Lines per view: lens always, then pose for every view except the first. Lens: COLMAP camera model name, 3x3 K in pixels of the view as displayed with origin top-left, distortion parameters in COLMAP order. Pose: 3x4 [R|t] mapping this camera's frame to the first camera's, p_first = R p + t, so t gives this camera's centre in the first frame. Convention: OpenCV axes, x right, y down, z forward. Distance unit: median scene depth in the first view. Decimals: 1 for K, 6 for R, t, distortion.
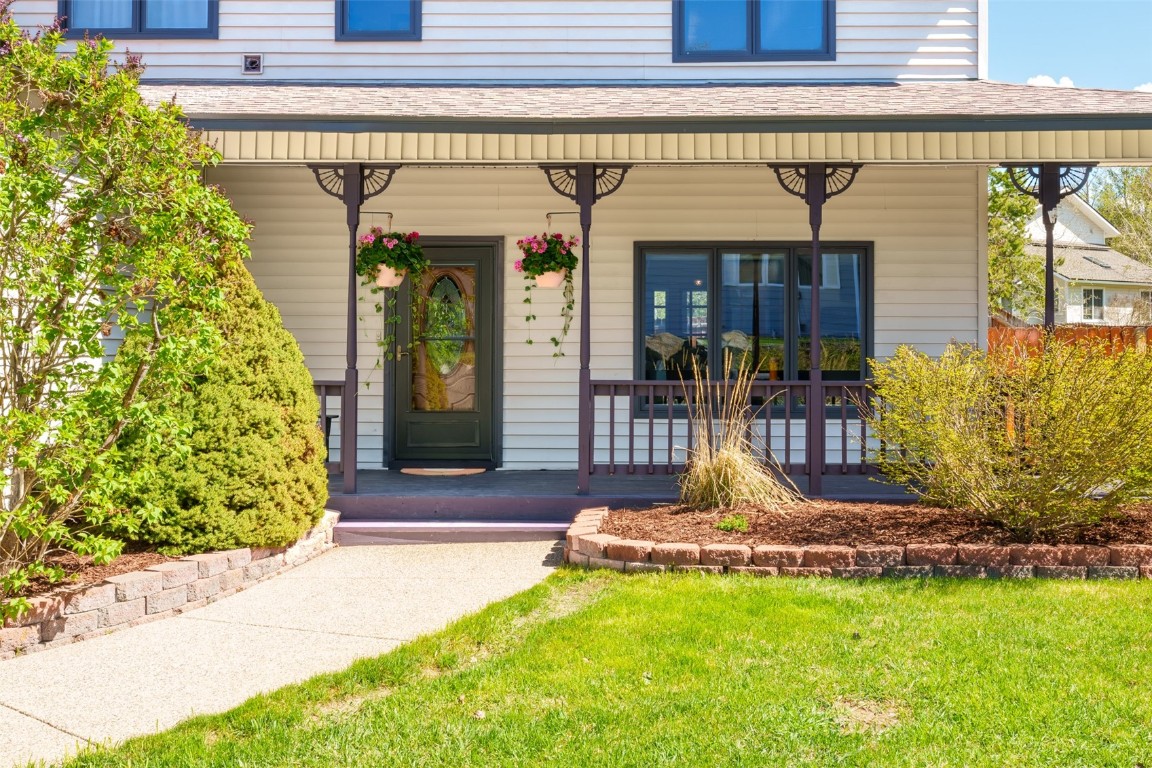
lens RADIAL K [[1124.6, 0, 576.0], [0, 1124.6, 383.9], [0, 0, 1]] dist [-0.002559, 0.000000]
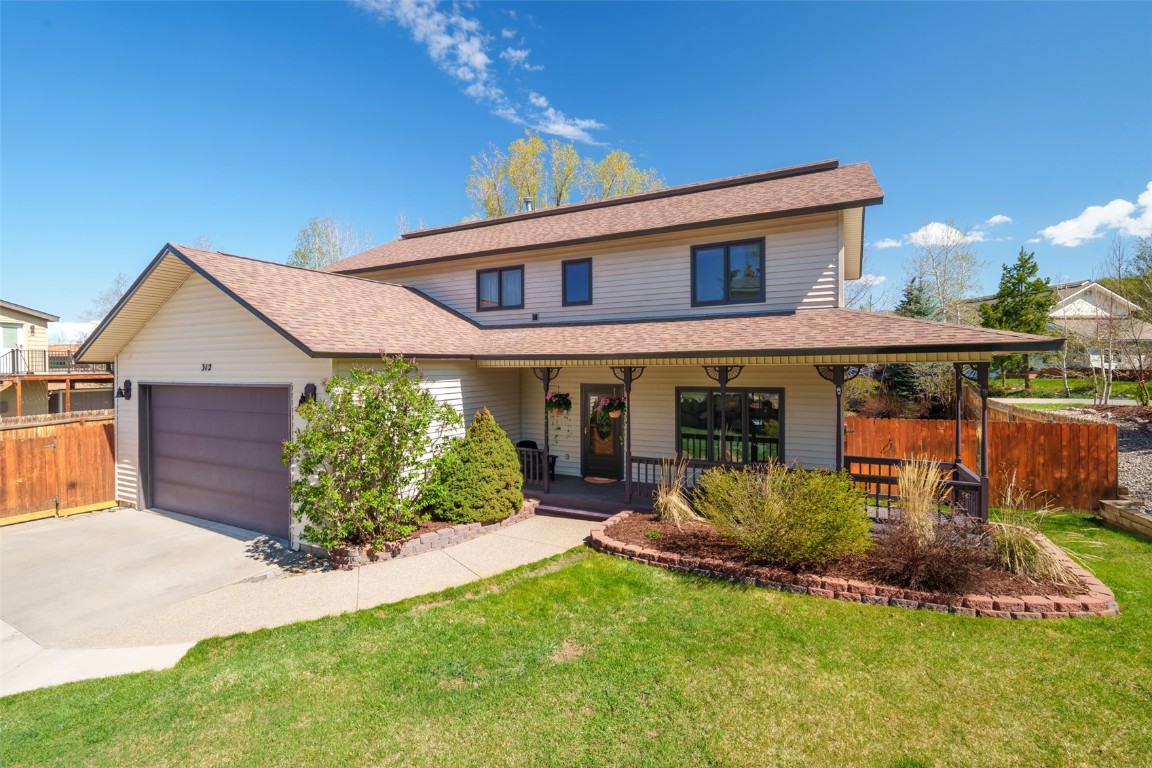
lens RADIAL K [[515.2, 0, 578.2], [0, 515.2, 381.9], [0, 0, 1]] dist [-0.001184, 0.000613]
pose [[0.894778, -0.004725, -0.446486, 0.492007], [0.007131, 0.999968, 0.003709, -0.203015], [0.446454, -0.006502, 0.894783, -0.039153]]
